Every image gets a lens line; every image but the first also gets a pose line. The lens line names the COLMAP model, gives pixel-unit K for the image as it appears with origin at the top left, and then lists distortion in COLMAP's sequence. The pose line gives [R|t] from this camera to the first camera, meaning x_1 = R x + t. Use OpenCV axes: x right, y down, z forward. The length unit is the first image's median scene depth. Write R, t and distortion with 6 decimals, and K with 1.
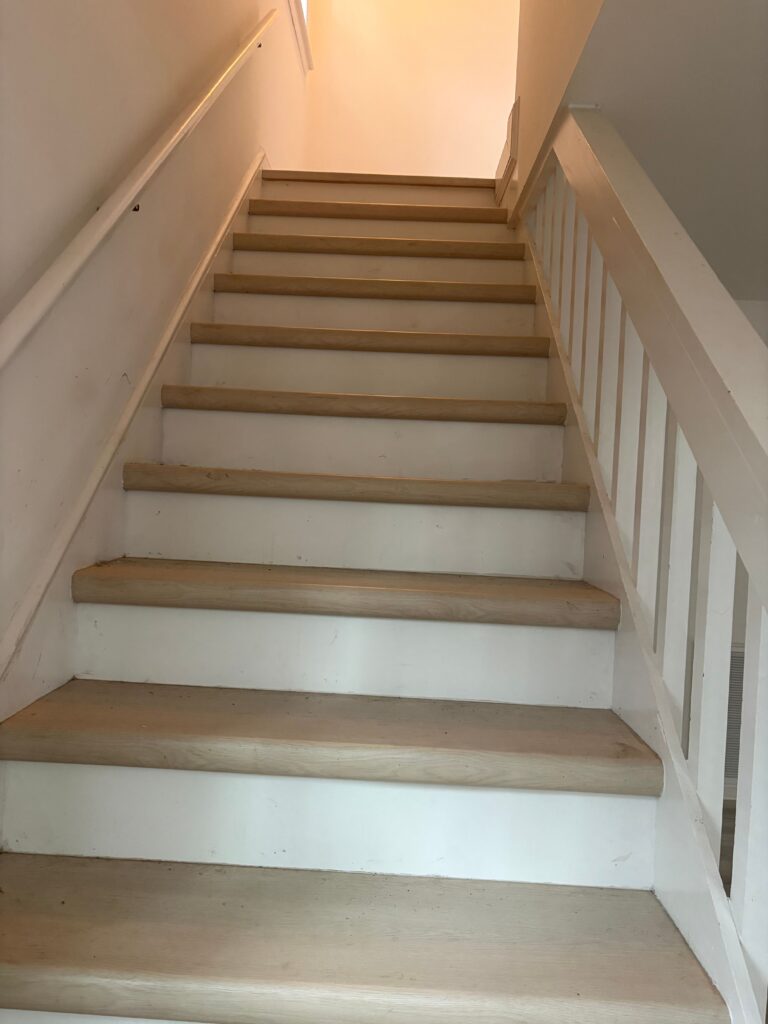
lens RADIAL K [[790.9, 0, 379.2], [0, 790.9, 507.2], [0, 0, 1]] dist [0.046724, -0.049381]
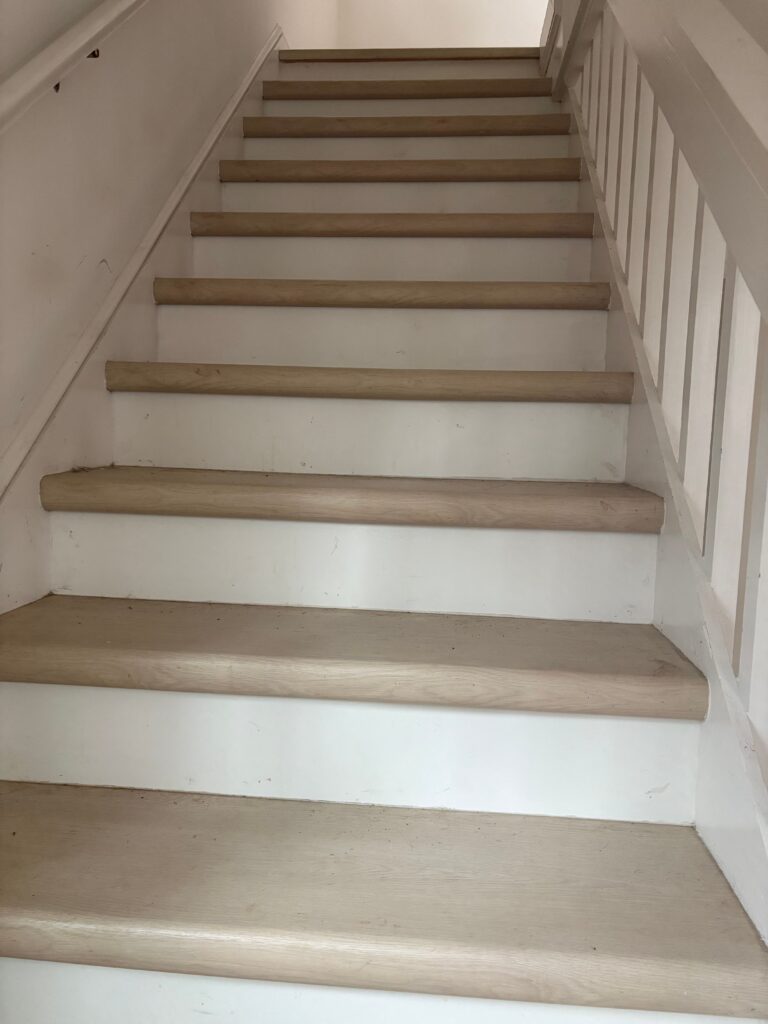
lens RADIAL K [[790.9, 0, 388.3], [0, 790.9, 514.0], [0, 0, 1]] dist [0.046724, -0.049381]
pose [[0.997758, -0.014355, -0.065364, 0.063487], [0.020009, 0.996035, 0.086680, 0.053835], [0.063860, -0.087794, 0.994090, 0.130647]]
